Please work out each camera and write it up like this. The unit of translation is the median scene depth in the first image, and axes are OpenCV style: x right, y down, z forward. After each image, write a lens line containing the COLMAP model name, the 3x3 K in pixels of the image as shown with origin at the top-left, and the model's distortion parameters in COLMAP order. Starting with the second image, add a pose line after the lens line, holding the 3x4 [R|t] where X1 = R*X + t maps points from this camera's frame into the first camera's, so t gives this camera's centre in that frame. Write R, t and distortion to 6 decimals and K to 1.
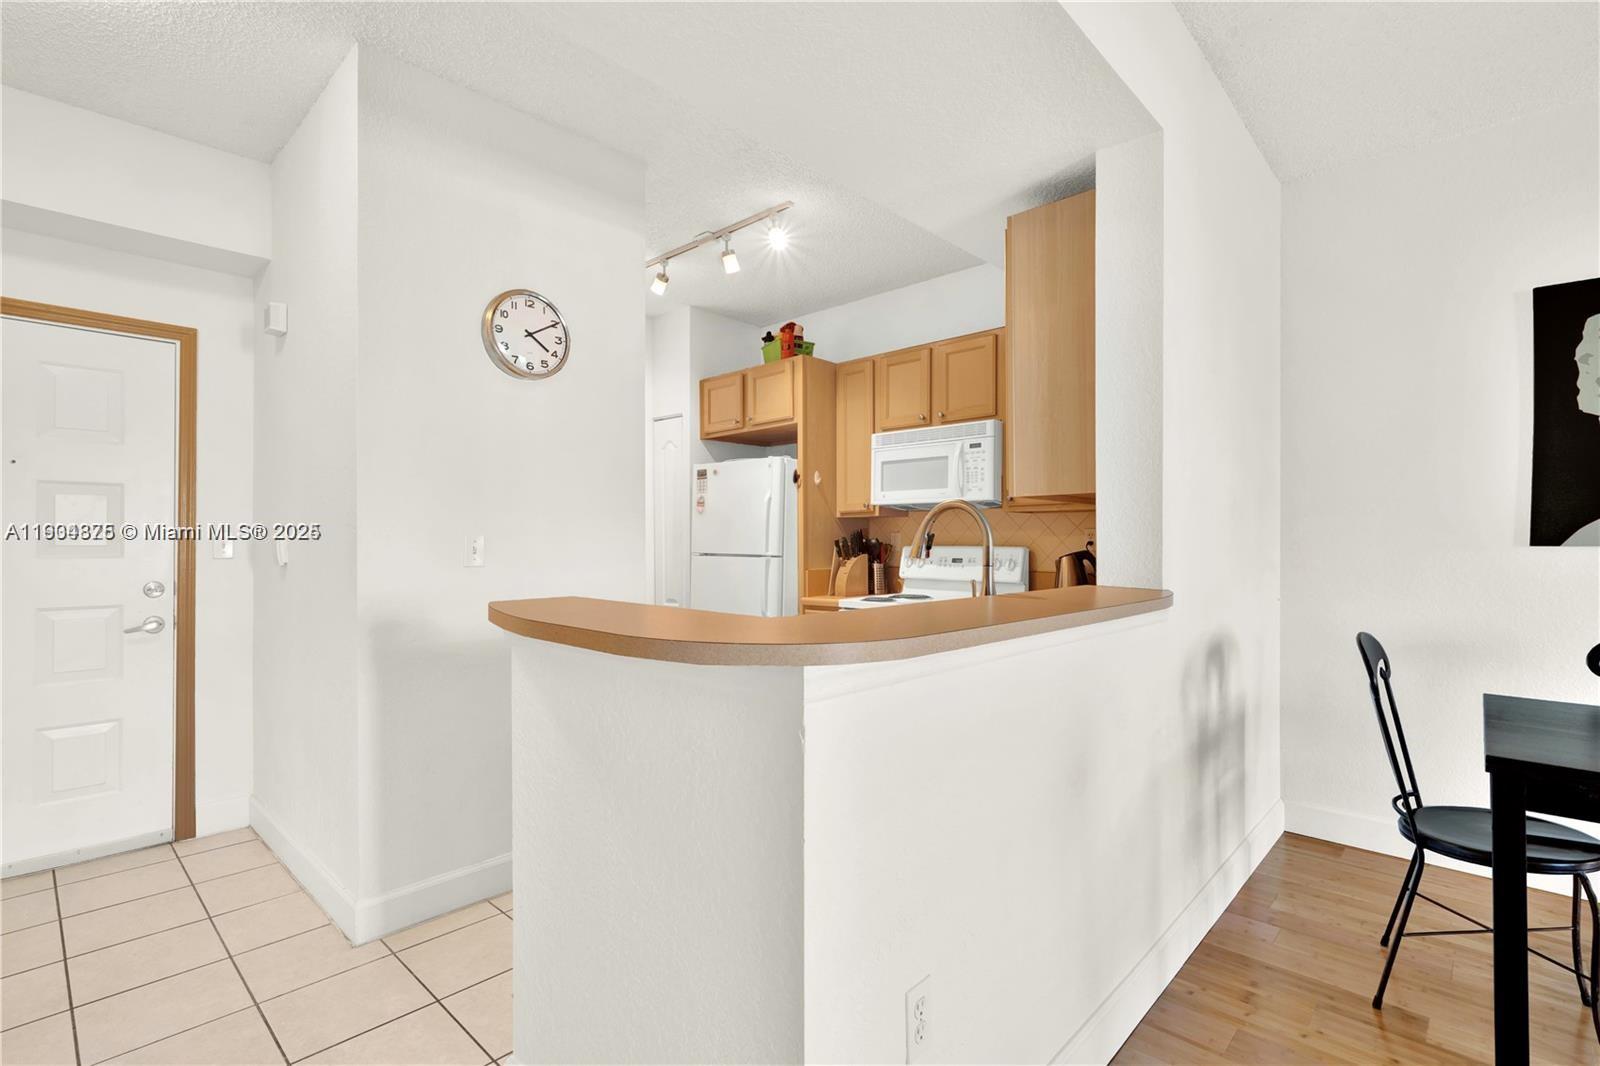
lens RADIAL K [[757.8, 0, 794.3], [0, 757.8, 534.0], [0, 0, 1]] dist [-0.007404, -0.000751]
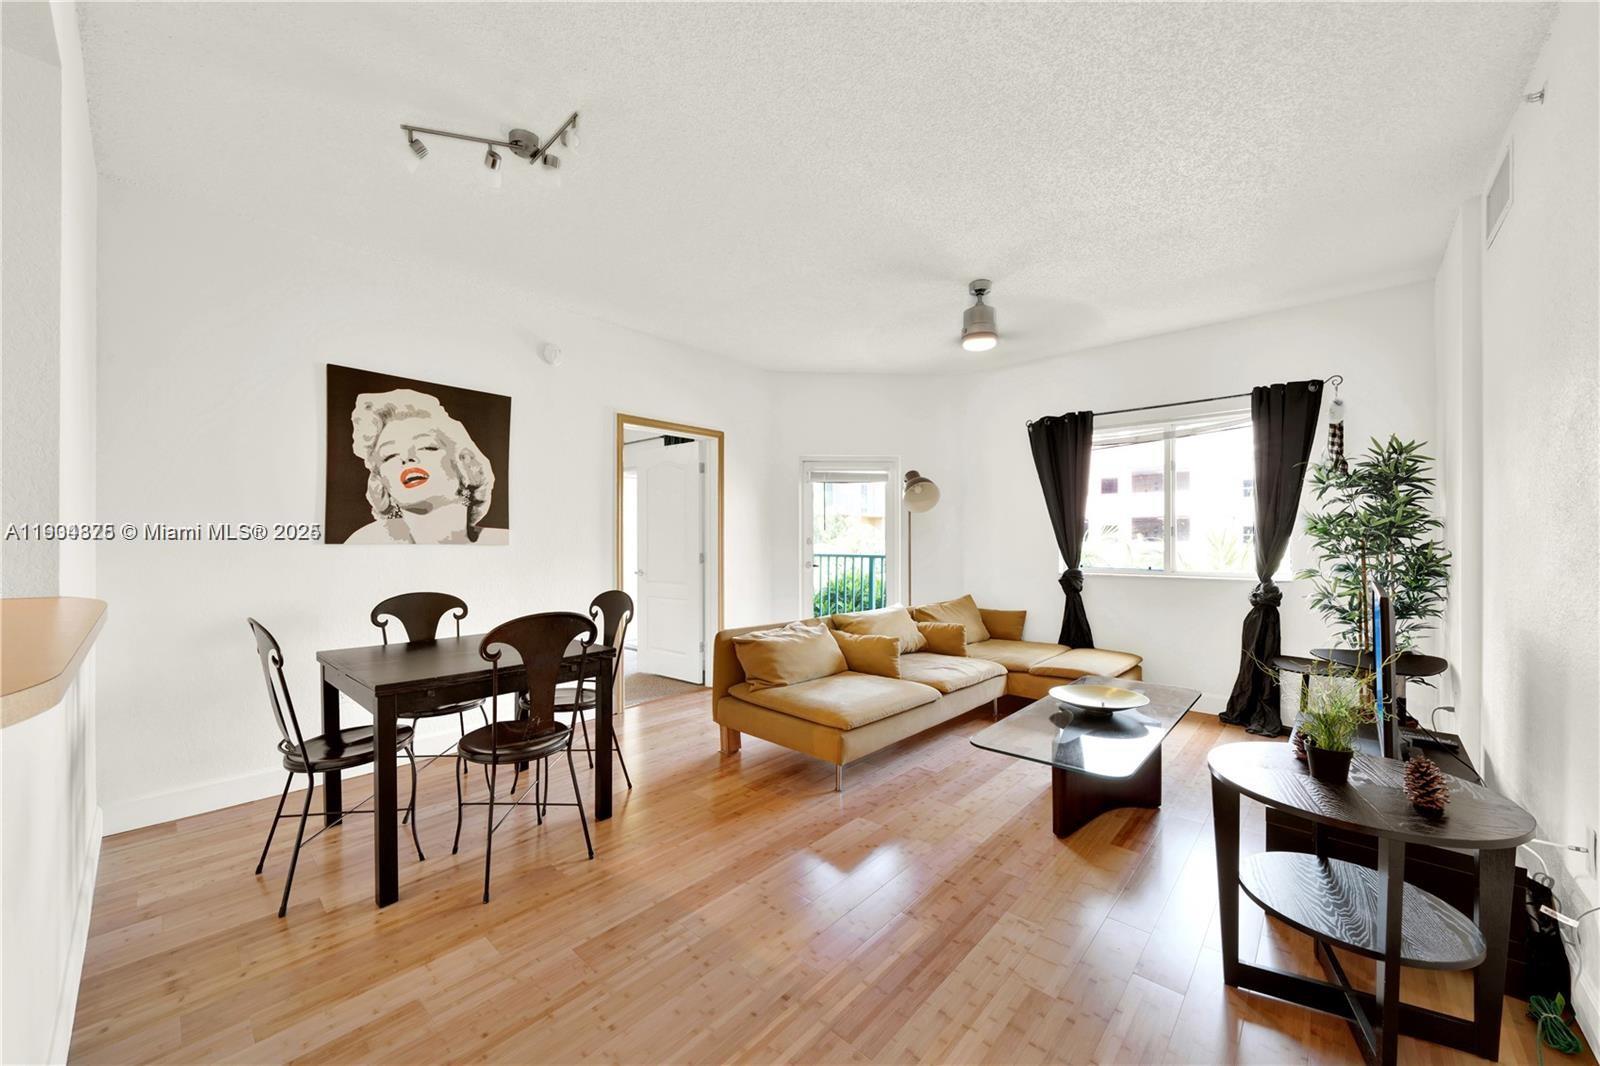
lens RADIAL K [[611.1, 0, 804.5], [0, 611.1, 543.5], [0, 0, 1]] dist [0.001953, 0.000211]
pose [[-0.055717, -0.002809, 0.998443, -0.148887], [-0.008675, 0.999960, 0.002329, 0.002436], [-0.998409, -0.008532, -0.055739, 0.105948]]
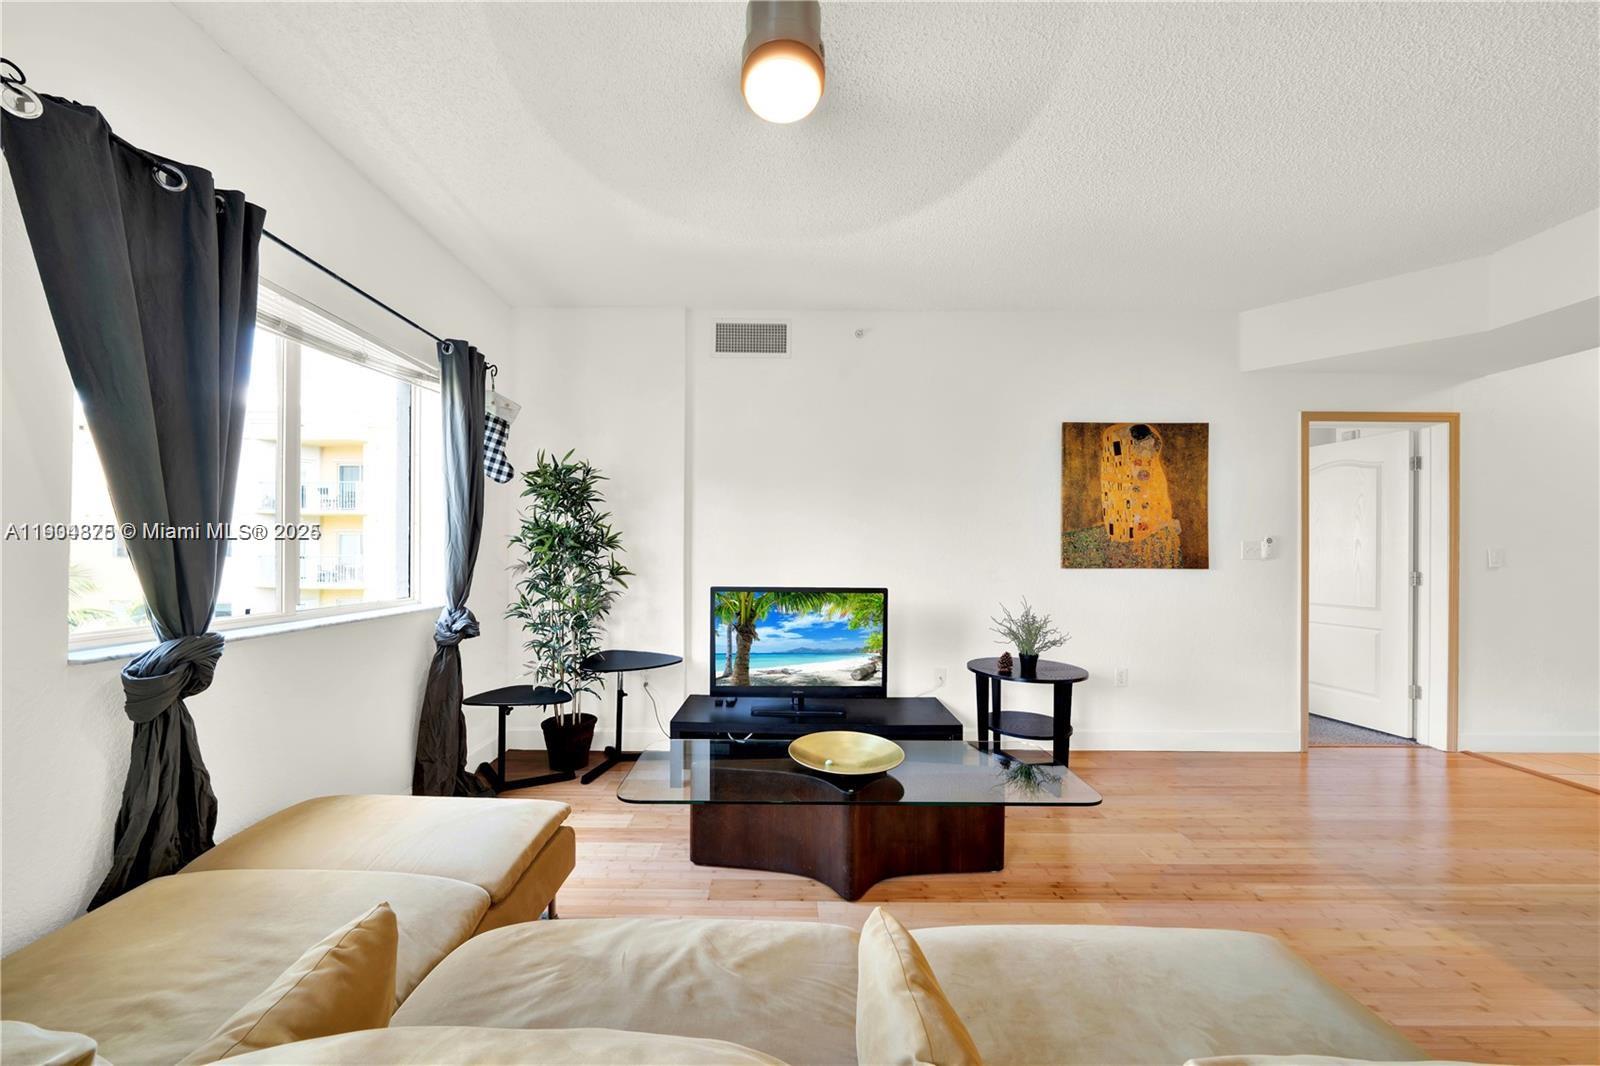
lens RADIAL K [[540.3, 0, 775.1], [0, 540.3, 559.6], [0, 0, 1]] dist [-0.011126, -0.000046]
pose [[-0.733183, 0.003042, -0.680024, 1.143707], [-0.001148, 0.999983, 0.005711, 0.000462], [0.680030, 0.004968, -0.733168, 0.032399]]
